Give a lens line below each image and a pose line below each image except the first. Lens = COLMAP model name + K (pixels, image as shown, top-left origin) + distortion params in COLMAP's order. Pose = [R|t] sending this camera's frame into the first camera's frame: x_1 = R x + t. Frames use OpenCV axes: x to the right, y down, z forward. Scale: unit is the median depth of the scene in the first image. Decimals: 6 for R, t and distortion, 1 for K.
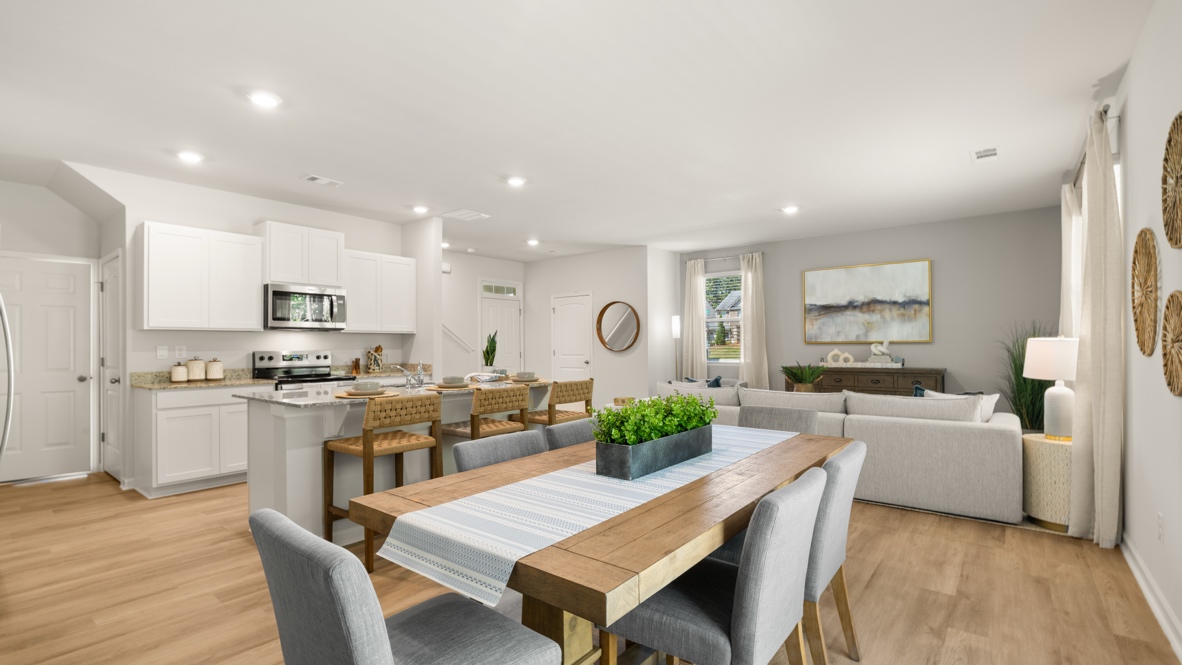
lens RADIAL K [[523.3, 0, 586.5], [0, 523.3, 343.2], [0, 0, 1]] dist [-0.010454, 0.001411]
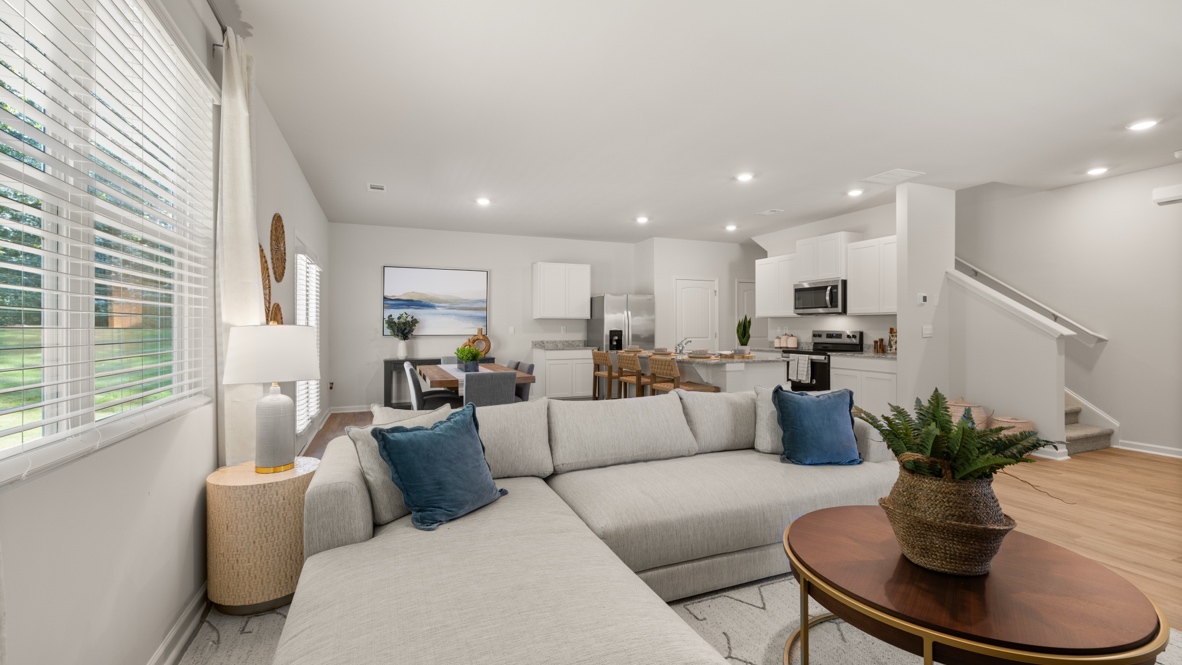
lens RADIAL K [[498.7, 0, 590.4], [0, 498.7, 330.2], [0, 0, 1]] dist [-0.005804, 0.002020]
pose [[-0.475075, 0.011898, -0.879865, 0.717837], [0.006543, 0.999929, 0.009988, -0.002376], [0.879921, -0.001012, -0.475119, 0.946121]]
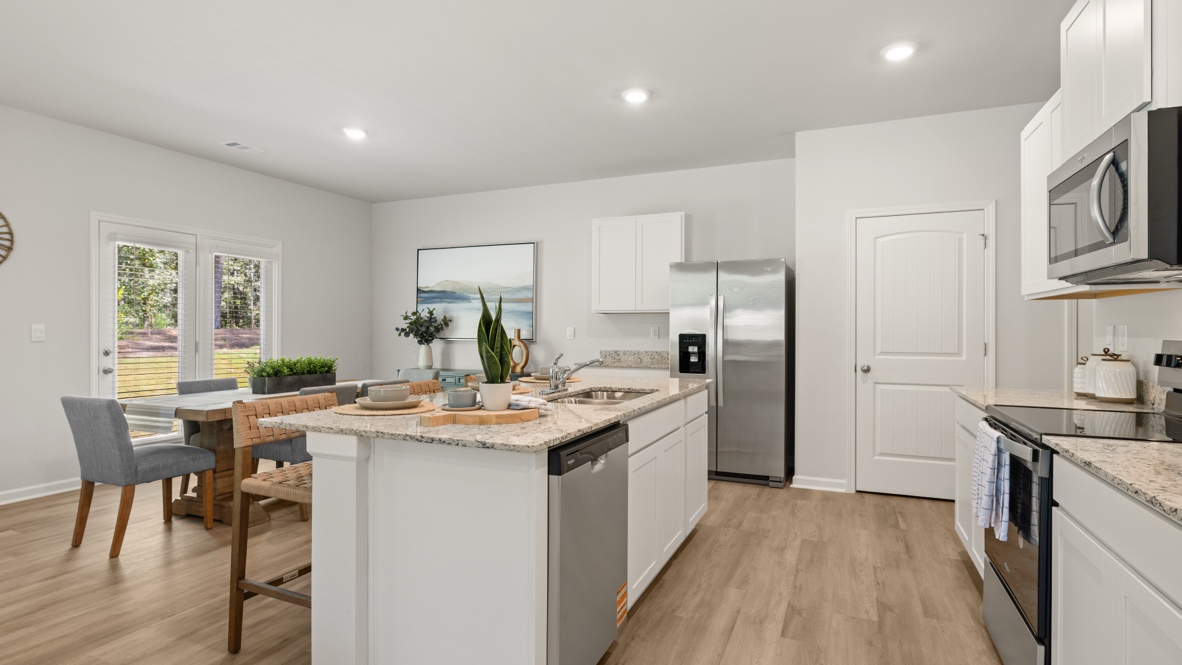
lens RADIAL K [[589.4, 0, 584.9], [0, 589.4, 330.7], [0, 0, 1]] dist [-0.009154, 0.001118]
pose [[-0.966044, 0.004441, -0.258340, -0.106576], [0.003911, 0.999989, 0.002567, 0.004165], [0.258348, 0.001469, -0.966051, 1.098857]]
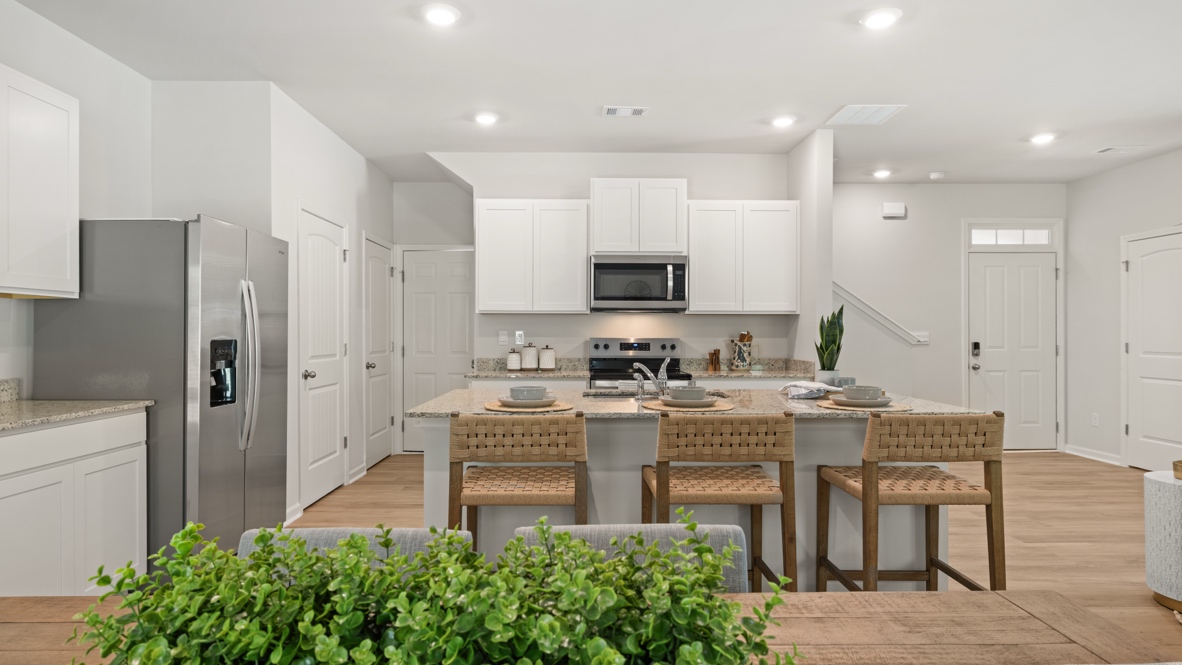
lens RADIAL K [[653.5, 0, 588.2], [0, 653.5, 332.8], [0, 0, 1]] dist [-0.009589, 0.003271]
pose [[0.638309, 0.006951, -0.769749, 0.141240], [-0.002227, 0.999972, 0.007183, -0.000135], [0.769777, -0.002871, 0.638307, 0.281966]]
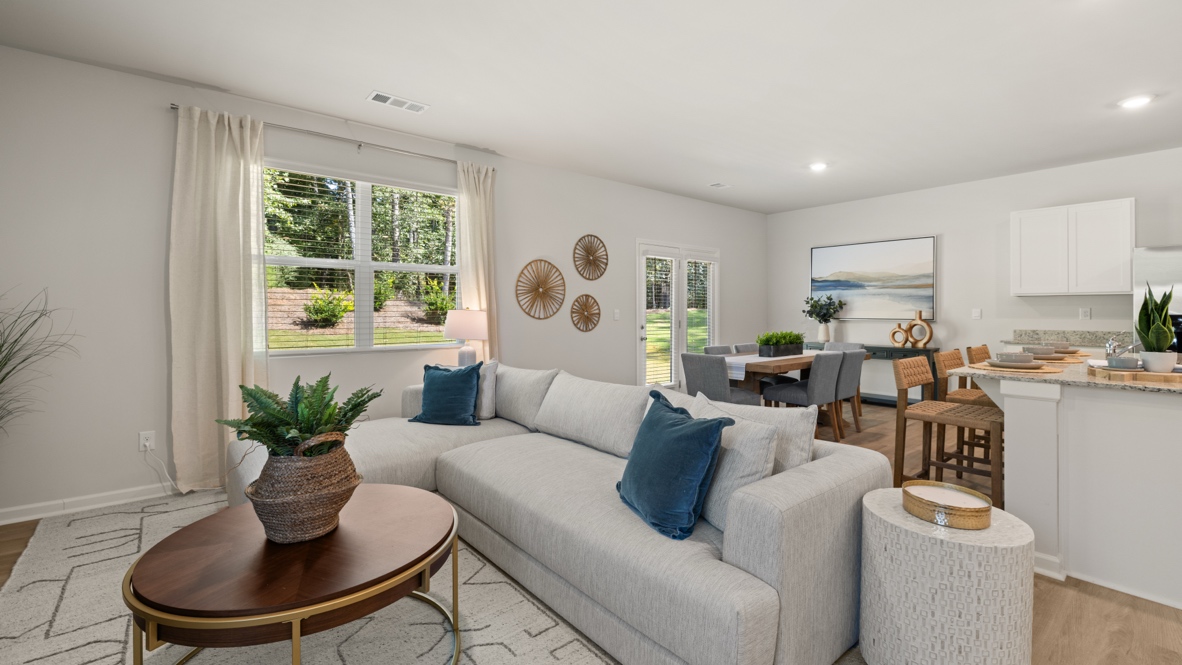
lens RADIAL K [[498.7, 0, 578.3], [0, 498.7, 307.9], [0, 0, 1]] dist [-0.005804, 0.002020]
pose [[-0.978458, 0.010423, 0.206183, 0.207564], [0.008819, 0.999923, -0.008696, 0.000529], [-0.206258, -0.006690, -0.978475, 1.219942]]
